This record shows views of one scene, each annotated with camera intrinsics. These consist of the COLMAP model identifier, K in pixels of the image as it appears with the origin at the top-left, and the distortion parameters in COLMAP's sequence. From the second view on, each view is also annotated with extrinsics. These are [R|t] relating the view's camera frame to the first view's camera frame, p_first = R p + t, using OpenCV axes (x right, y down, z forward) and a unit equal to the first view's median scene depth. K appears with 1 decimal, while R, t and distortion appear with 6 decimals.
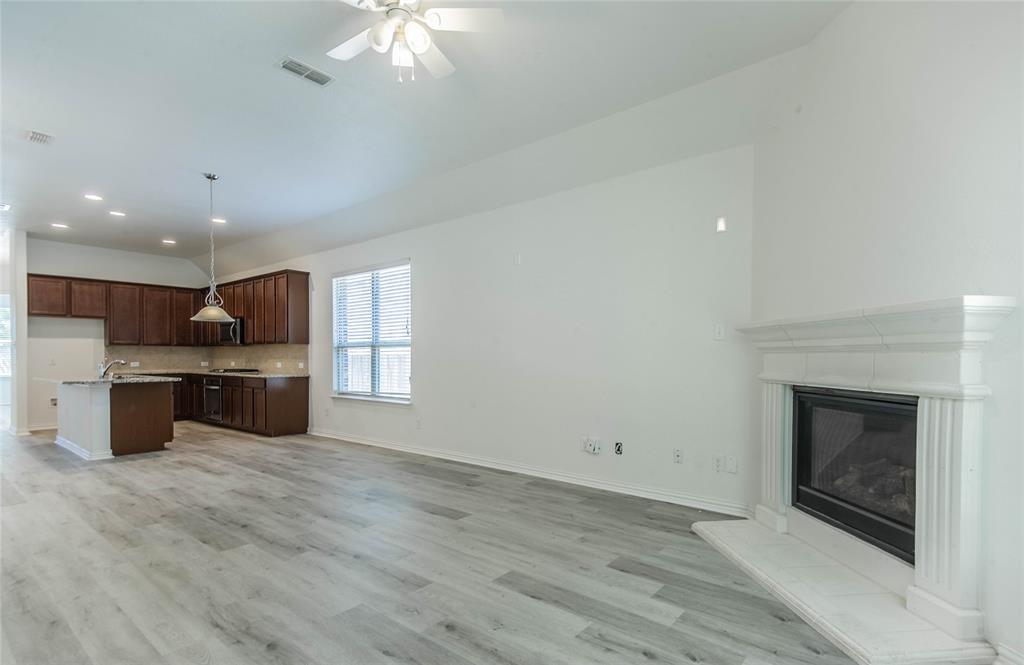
lens RADIAL K [[496.9, 0, 527.5], [0, 496.9, 364.3], [0, 0, 1]] dist [0.044237, -0.024977]
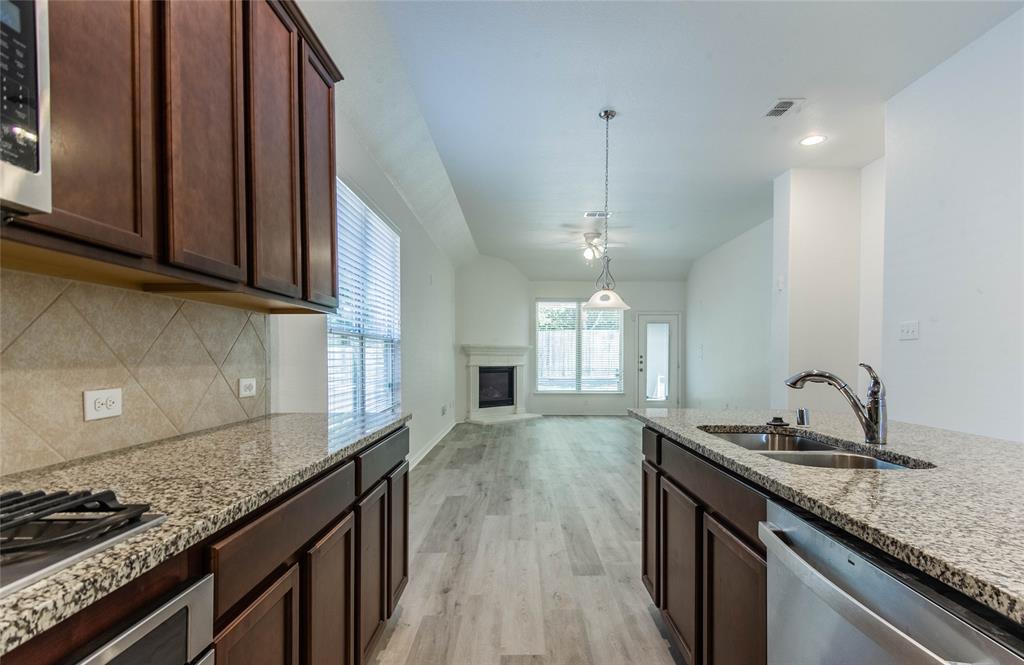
lens RADIAL K [[496.9, 0, 529.0], [0, 496.9, 365.5], [0, 0, 1]] dist [0.044237, -0.024977]
pose [[-0.642611, -0.016566, 0.766014, -0.793654], [0.005013, 0.999654, 0.025824, -0.016480], [-0.766176, 0.020435, -0.642305, 1.110865]]
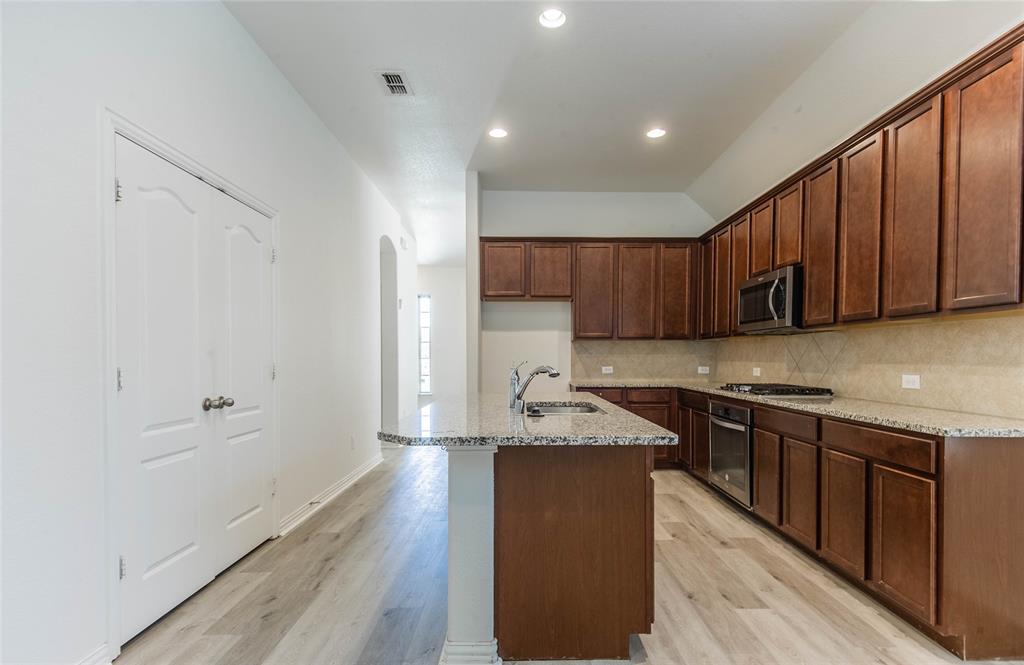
lens RADIAL K [[496.9, 0, 528.4], [0, 496.9, 365.7], [0, 0, 1]] dist [0.044237, -0.024977]
pose [[0.645049, 0.013036, -0.764030, -0.443285], [-0.011334, 0.999908, 0.007492, -0.010304], [0.764057, 0.003827, 0.645137, 0.635739]]
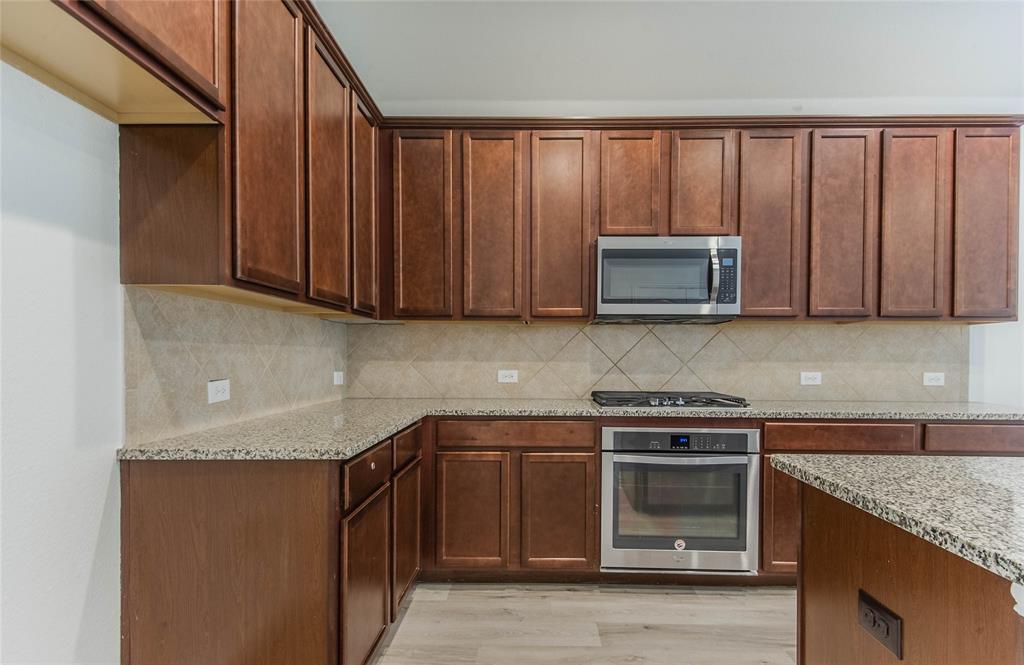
lens RADIAL K [[496.9, 0, 530.3], [0, 496.9, 363.2], [0, 0, 1]] dist [0.044237, -0.024977]
pose [[0.784295, -0.008158, 0.620334, -0.983310], [0.003671, 0.999957, 0.008510, -0.014996], [-0.620377, -0.004397, 0.784291, 0.932211]]
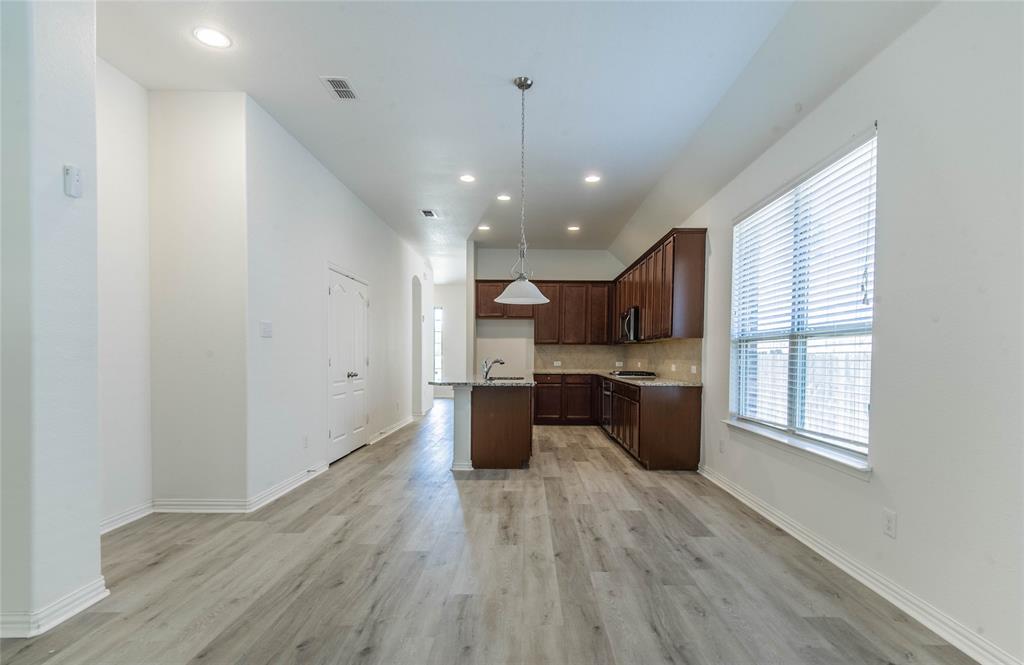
lens RADIAL K [[496.9, 0, 530.5], [0, 496.9, 366.8], [0, 0, 1]] dist [0.044237, -0.024977]
pose [[0.634922, 0.021718, -0.772271, -0.072761], [-0.017655, 0.999752, 0.013600, -0.006882], [0.772375, 0.005000, 0.635147, 0.418069]]
